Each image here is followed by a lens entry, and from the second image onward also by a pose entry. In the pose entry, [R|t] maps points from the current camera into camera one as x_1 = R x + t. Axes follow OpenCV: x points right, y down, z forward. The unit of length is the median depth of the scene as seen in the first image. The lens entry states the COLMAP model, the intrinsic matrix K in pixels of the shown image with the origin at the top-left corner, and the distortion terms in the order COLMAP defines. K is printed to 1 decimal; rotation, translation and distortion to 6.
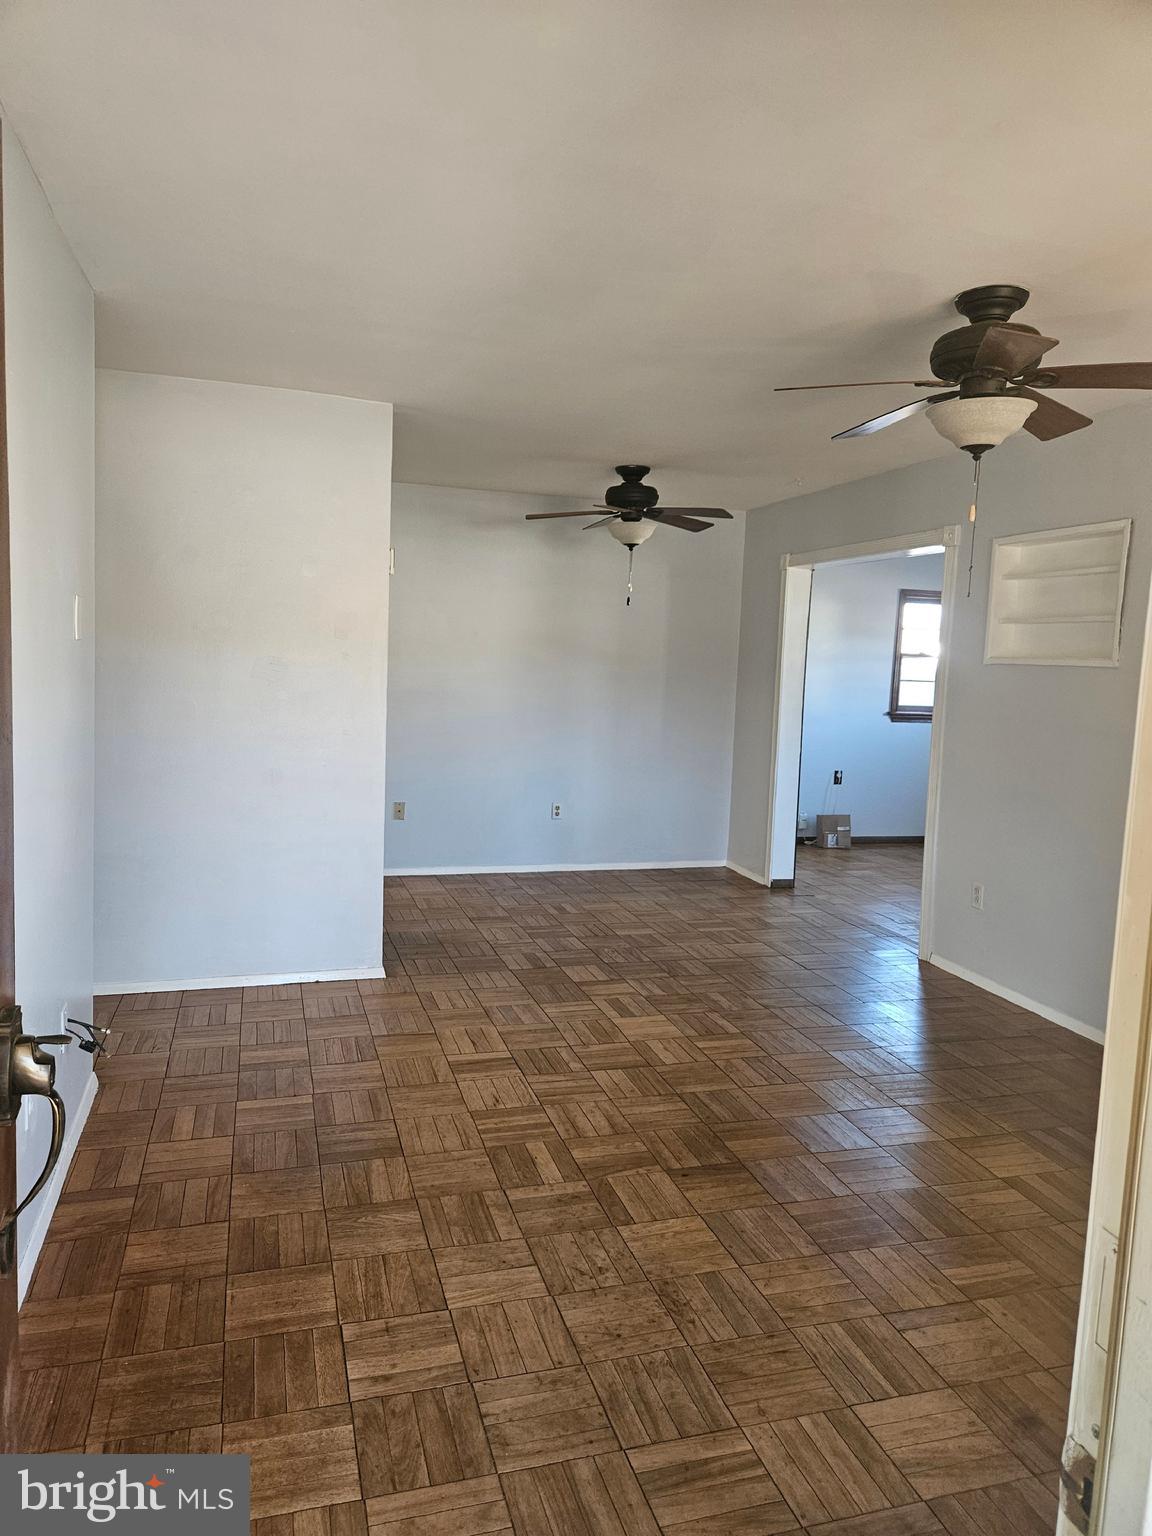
lens RADIAL K [[1026.0, 0, 555.0], [0, 1026.0, 749.4], [0, 0, 1]] dist [0.074944, -0.061871]
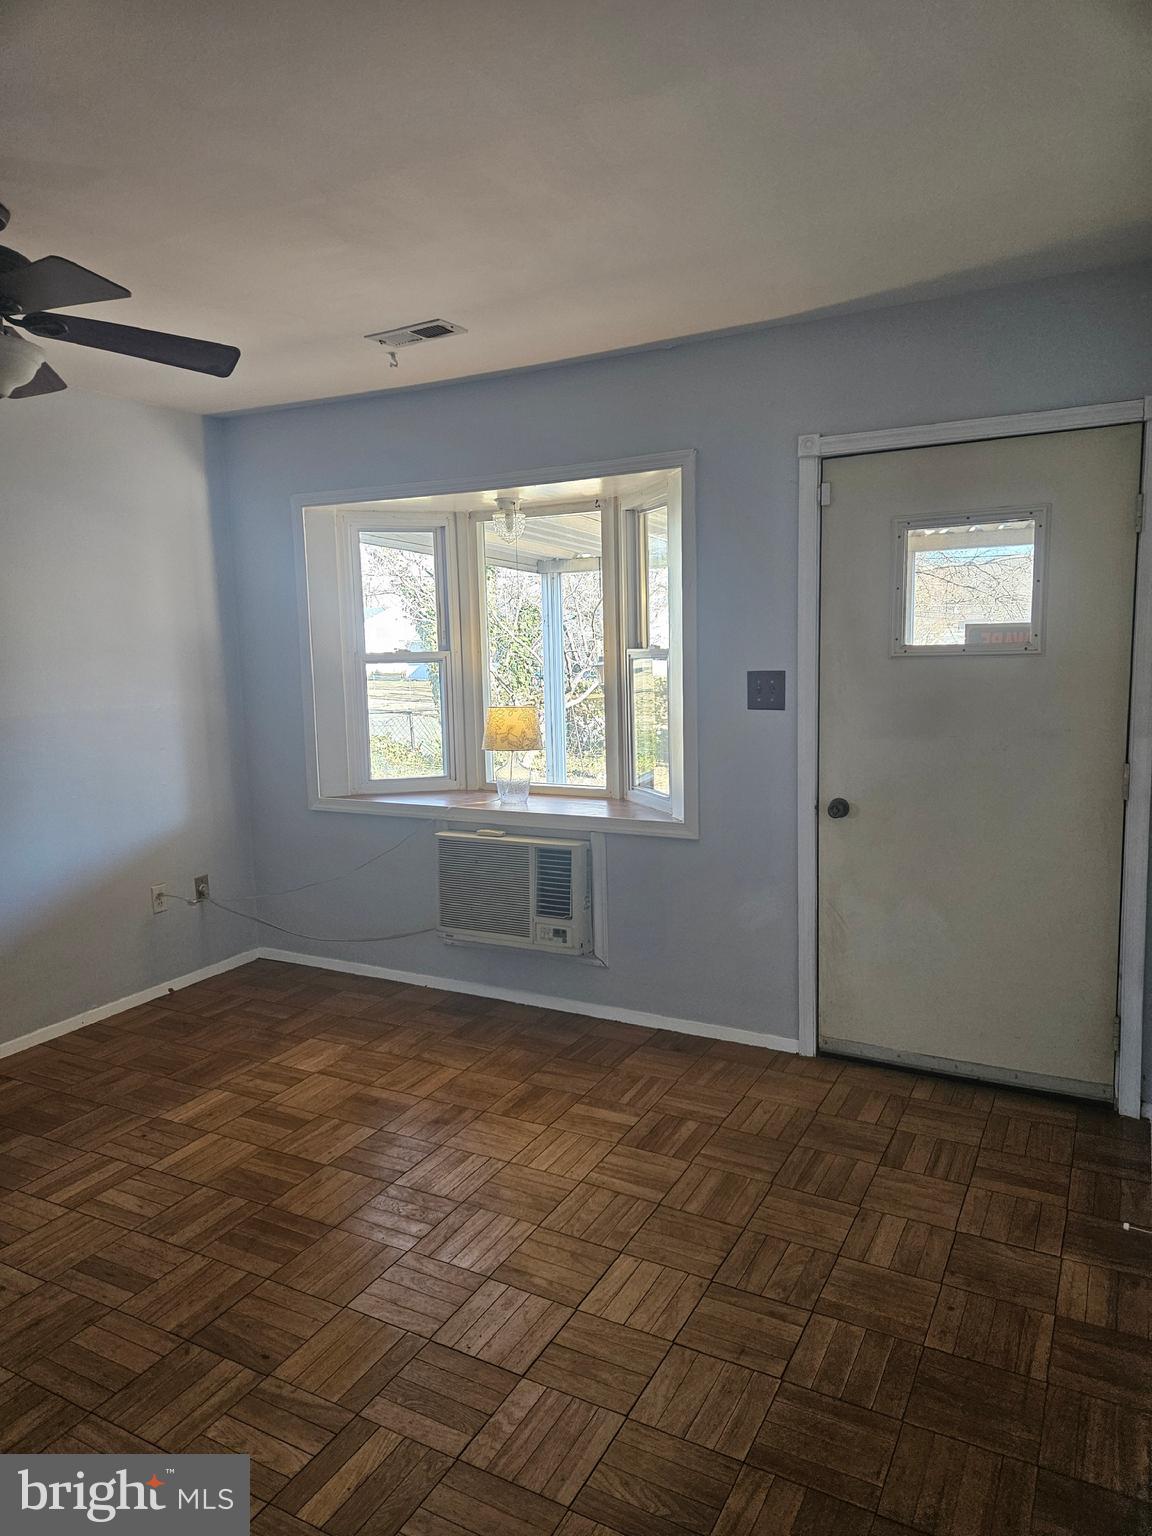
lens RADIAL K [[1026.0, 0, 572.4], [0, 1026.0, 766.0], [0, 0, 1]] dist [0.074944, -0.061871]
pose [[-0.711762, -0.109883, 0.693773, -0.275945], [0.062117, 0.973972, 0.217989, -0.083816], [-0.699669, 0.198252, -0.686411, 0.693922]]
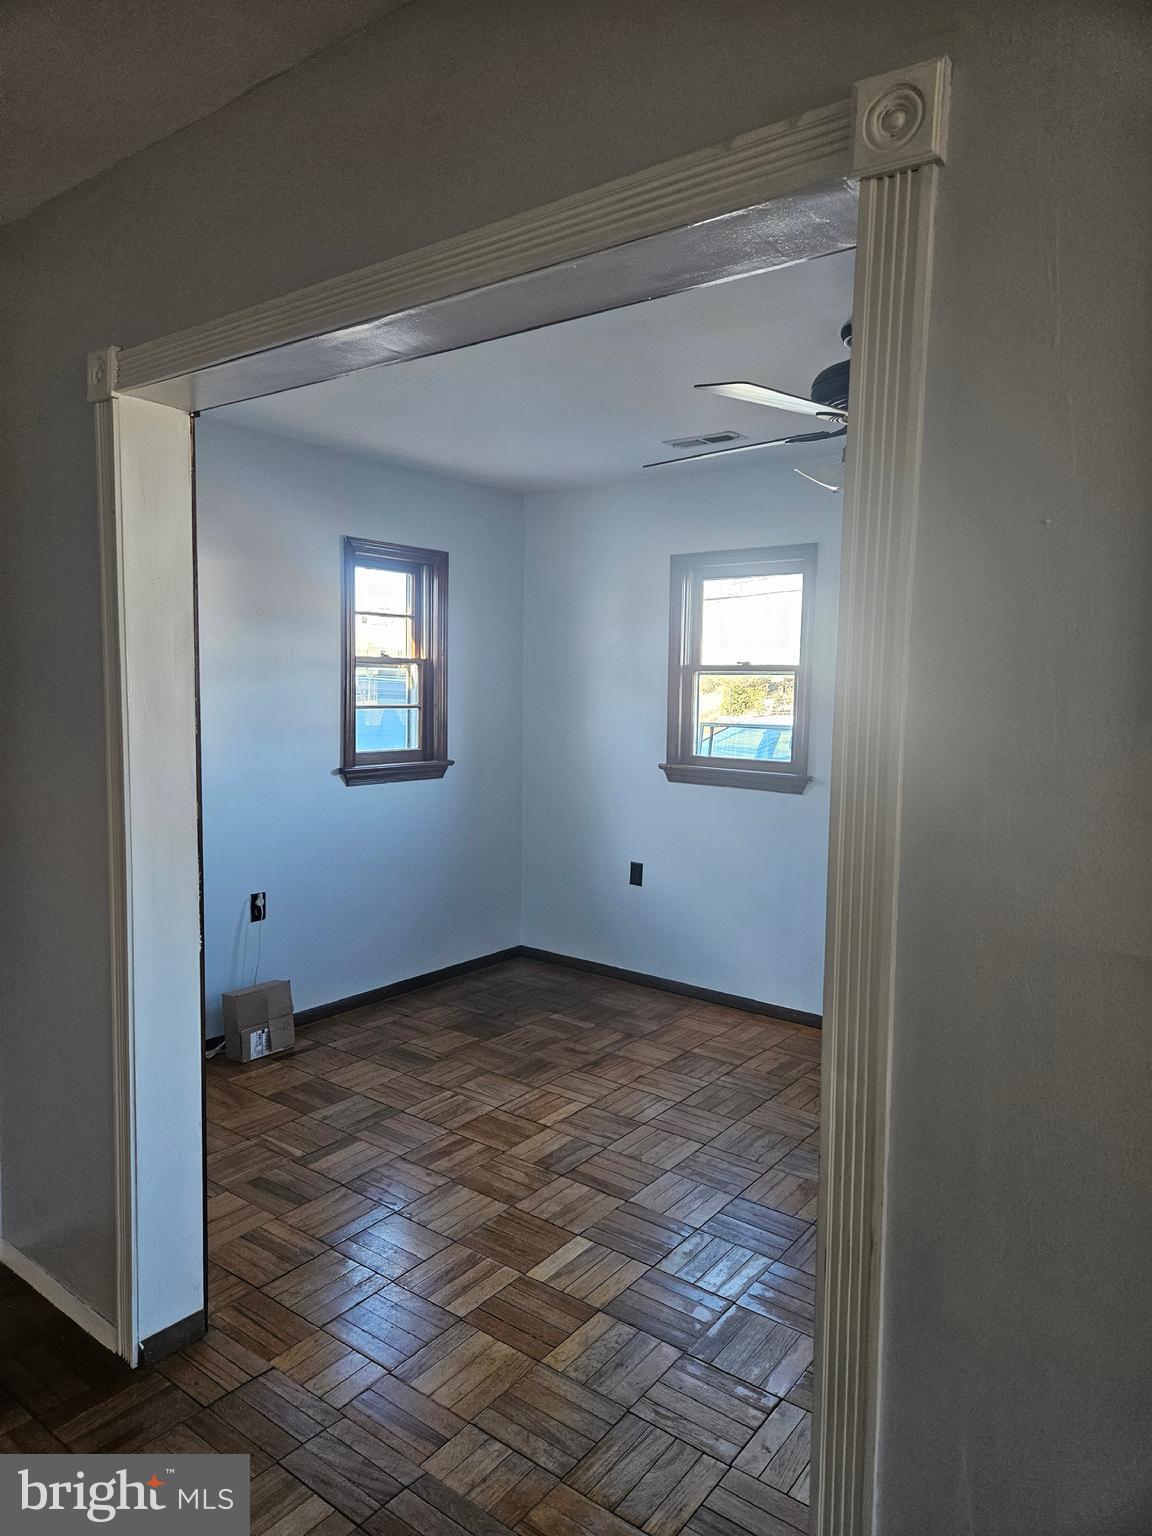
lens RADIAL K [[1026.0, 0, 564.8], [0, 1026.0, 770.4], [0, 0, 1]] dist [0.074944, -0.061871]
pose [[0.811284, -0.077458, 0.579498, 0.172368], [0.066306, 0.996980, 0.040434, -0.077414], [-0.580880, 0.005621, 0.813970, 0.794409]]
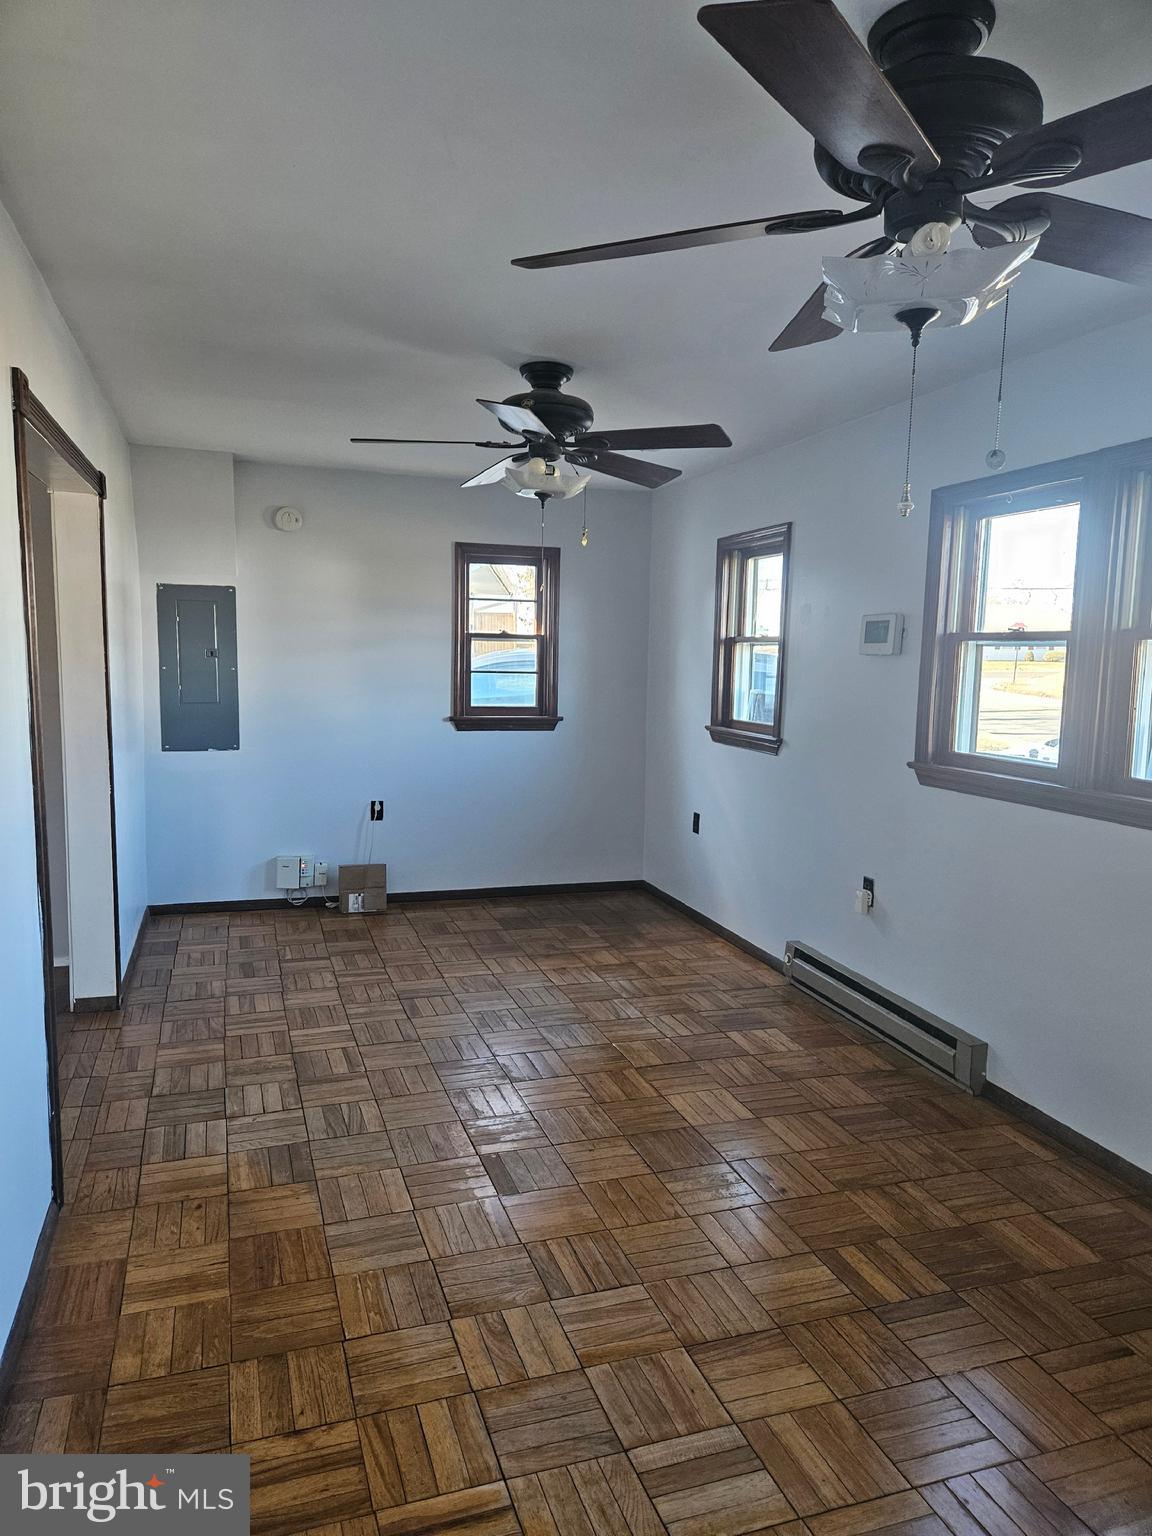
lens RADIAL K [[1026.0, 0, 560.2], [0, 1026.0, 773.1], [0, 0, 1]] dist [0.074944, -0.061871]
pose [[0.999323, -0.023937, 0.027952, 0.599616], [0.023052, 0.999235, 0.031577, -0.028436], [-0.028687, -0.030912, 0.999110, 0.458732]]
